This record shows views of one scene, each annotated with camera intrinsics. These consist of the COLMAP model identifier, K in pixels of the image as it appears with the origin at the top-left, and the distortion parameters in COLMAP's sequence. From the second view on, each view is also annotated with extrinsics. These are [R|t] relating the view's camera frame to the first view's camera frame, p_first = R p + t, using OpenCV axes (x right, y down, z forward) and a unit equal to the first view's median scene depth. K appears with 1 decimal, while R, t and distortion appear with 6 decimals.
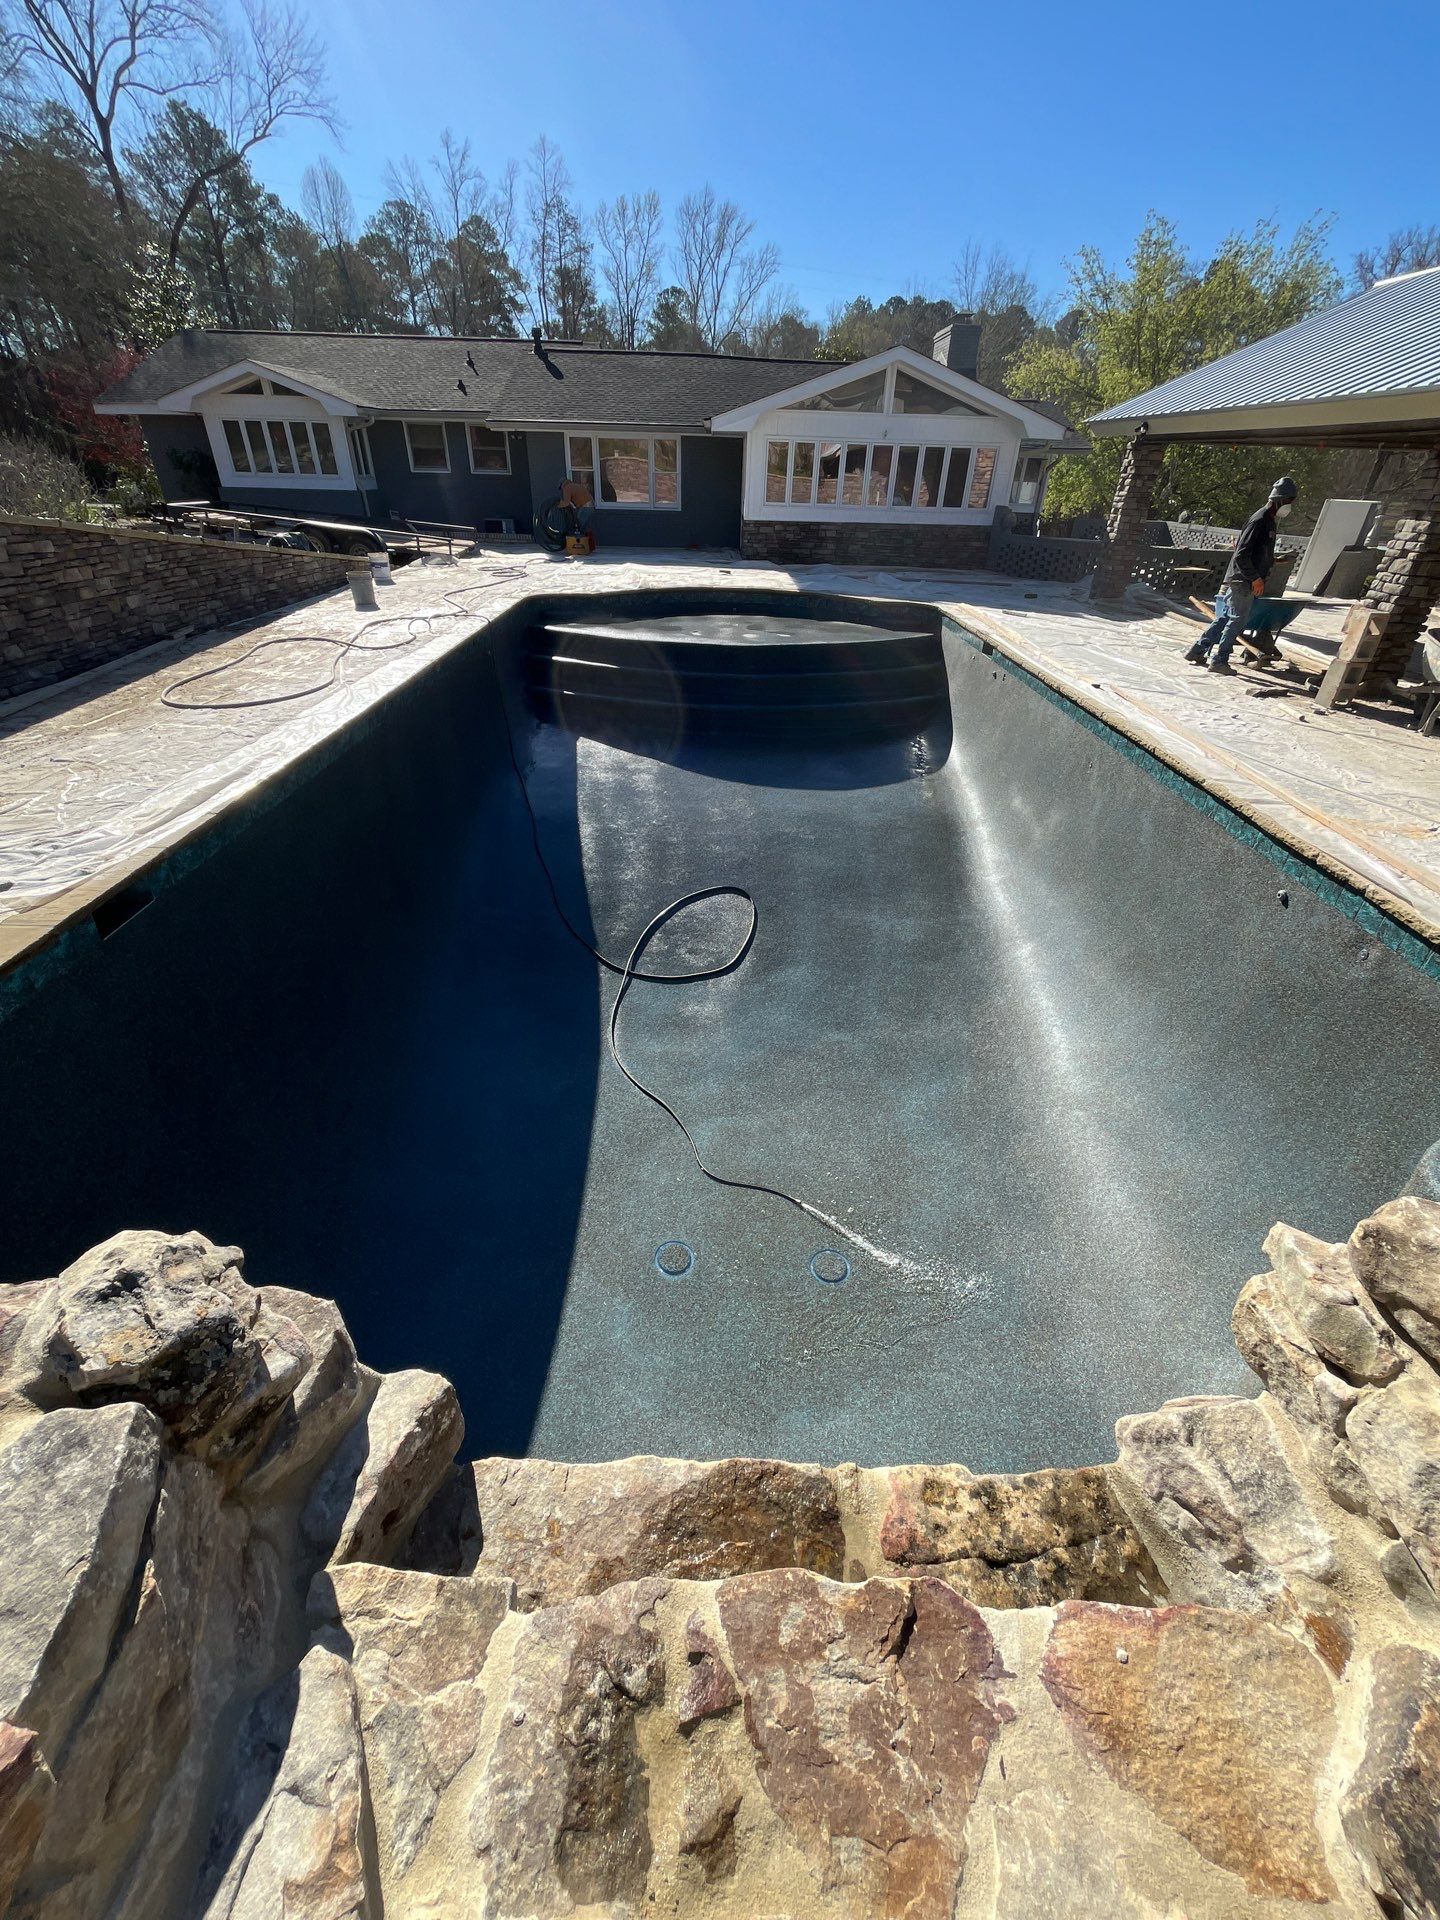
lens RADIAL K [[774.5, 0, 720.0], [0, 774.5, 960.0], [0, 0, 1]] dist [-0.001934, -0.001937]
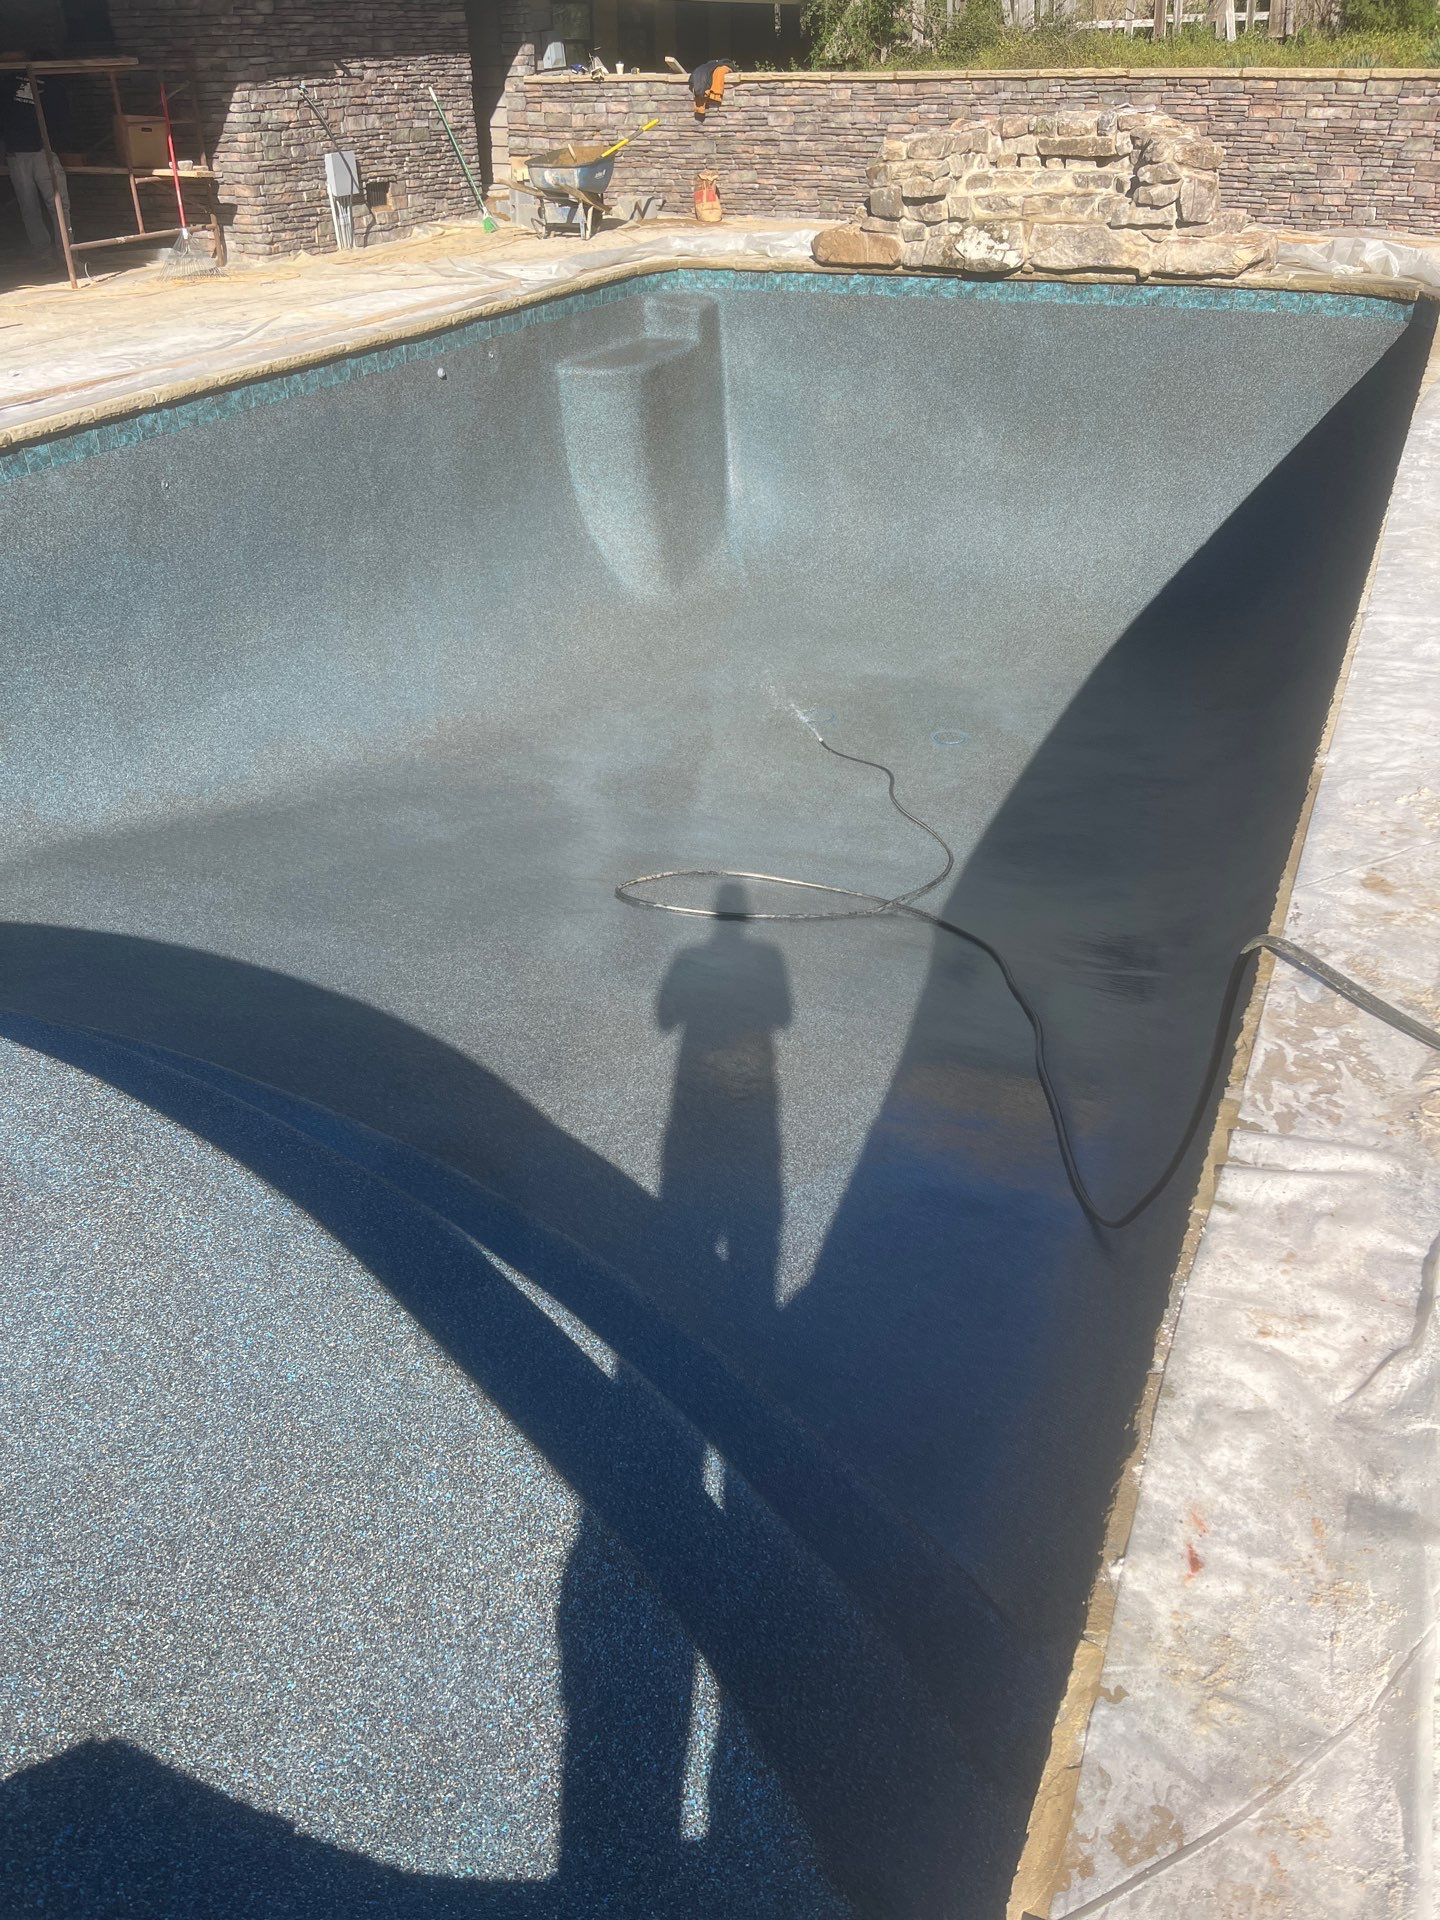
lens RADIAL K [[1468.4, 0, 724.1], [0, 1468.4, 965.5], [0, 0, 1]] dist [0.088469, -0.142672]
pose [[-0.910712, -0.224653, 0.346604, -0.257961], [0.219108, 0.448586, 0.866465, -0.614940], [-0.350136, 0.865044, -0.359310, 0.974698]]
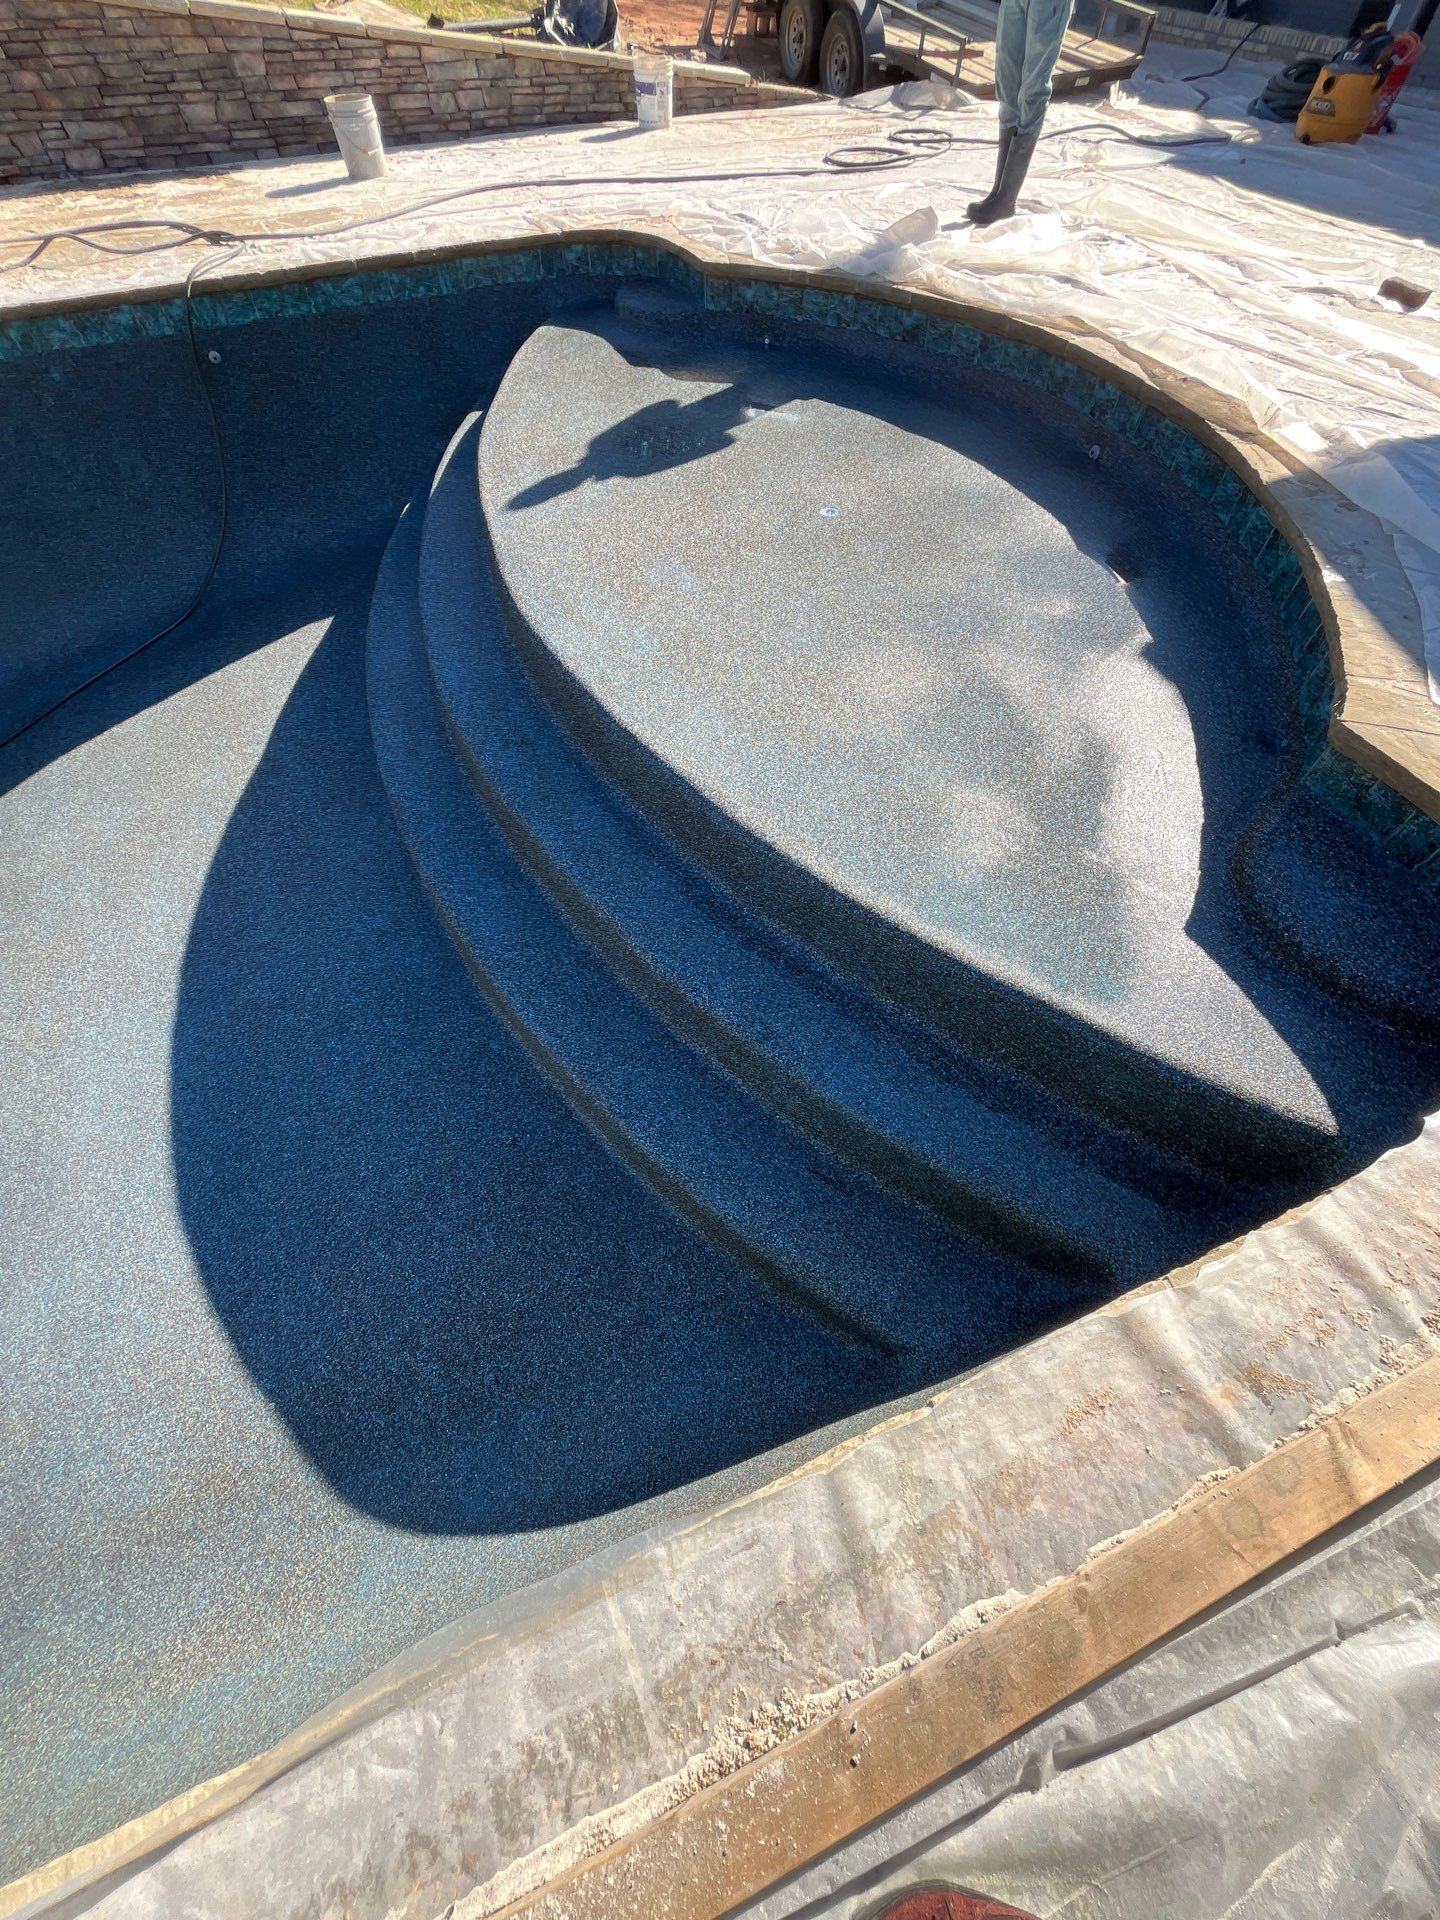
lens RADIAL K [[772.5, 0, 718.9], [0, 772.5, 964.1], [0, 0, 1]] dist [-0.006781, 0.000606]
pose [[0.393068, 0.744285, -0.539942, 0.290138], [-0.483576, 0.666769, 0.567075, -0.480371], [0.782082, 0.038204, 0.622003, 0.824997]]
